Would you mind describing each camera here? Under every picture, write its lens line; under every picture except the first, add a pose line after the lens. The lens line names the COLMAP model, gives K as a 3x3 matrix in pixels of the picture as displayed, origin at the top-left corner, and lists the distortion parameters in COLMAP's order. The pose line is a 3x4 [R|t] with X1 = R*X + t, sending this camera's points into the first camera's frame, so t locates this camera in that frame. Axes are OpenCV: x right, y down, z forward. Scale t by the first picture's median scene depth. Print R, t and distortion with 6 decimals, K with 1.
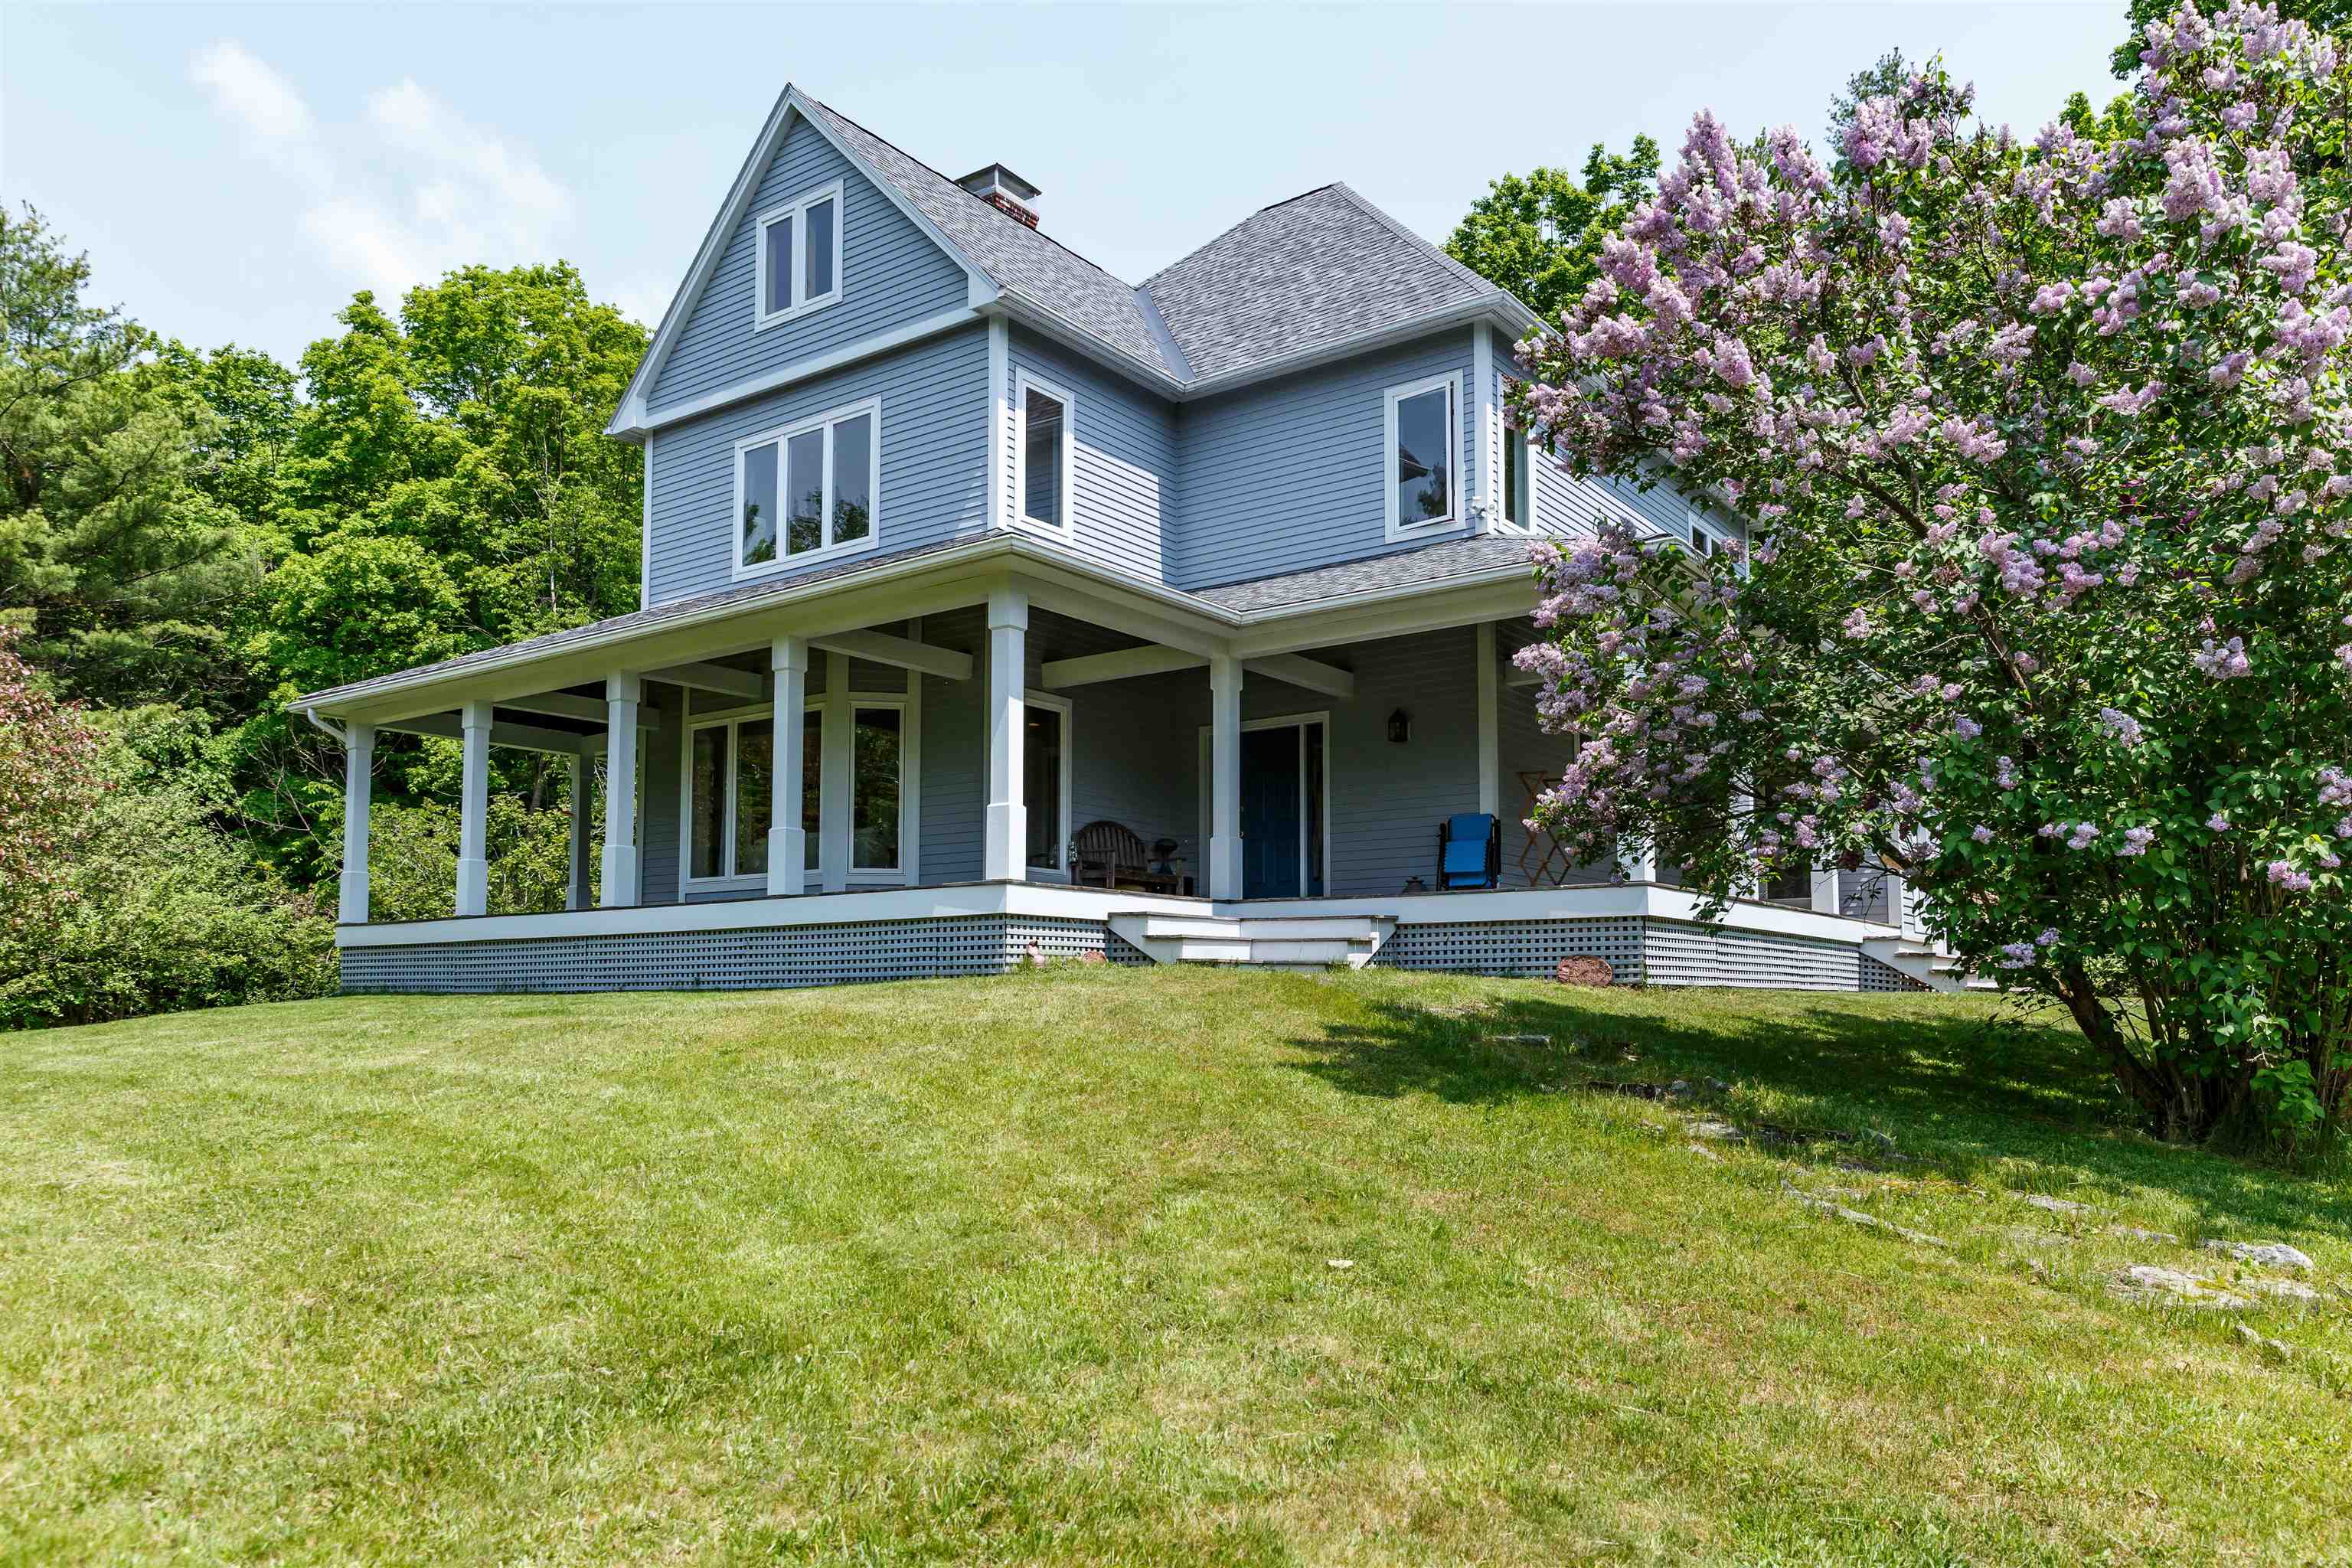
lens RADIAL K [[1618.0, 0, 1177.6], [0, 1618.0, 827.9], [0, 0, 1]] dist [0.046341, -0.002040]
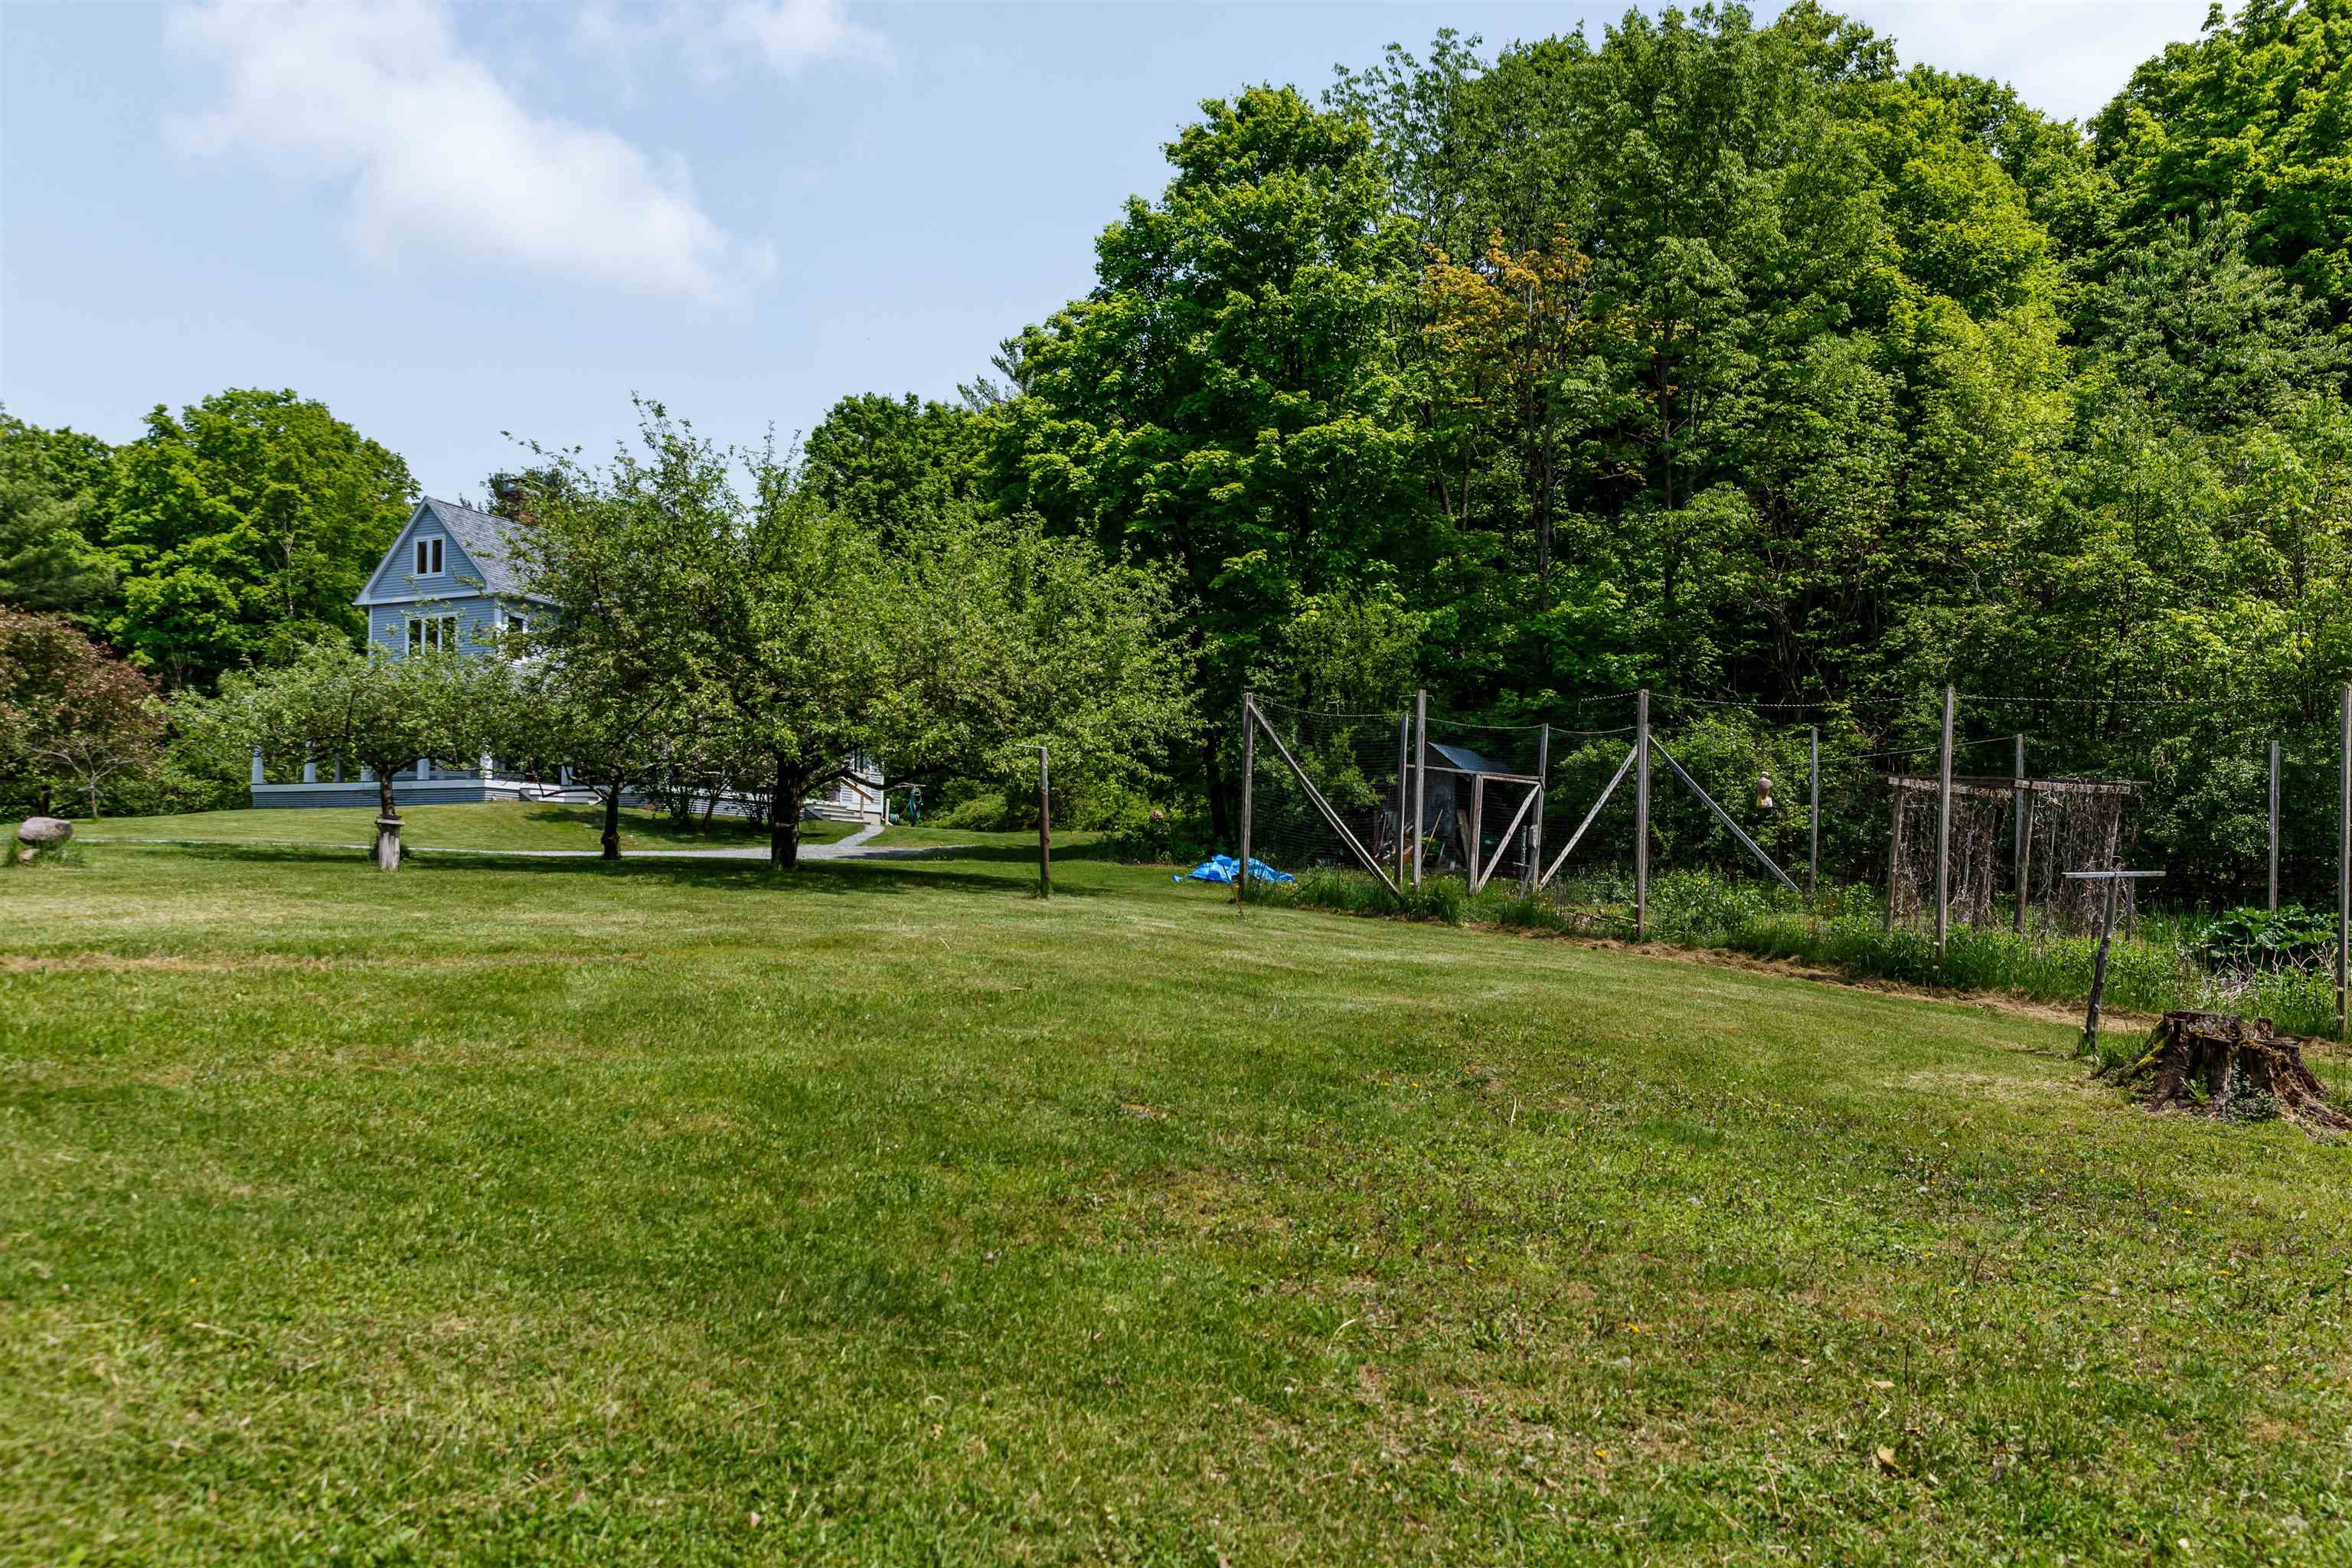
lens RADIAL K [[1618.0, 0, 1177.6], [0, 1618.0, 827.9], [0, 0, 1]] dist [0.046341, -0.002040]
pose [[0.982736, 0.019237, 0.184012, 0.544720], [-0.033683, 0.996561, 0.075705, -0.136063], [-0.181923, -0.080596, 0.980004, -2.112418]]
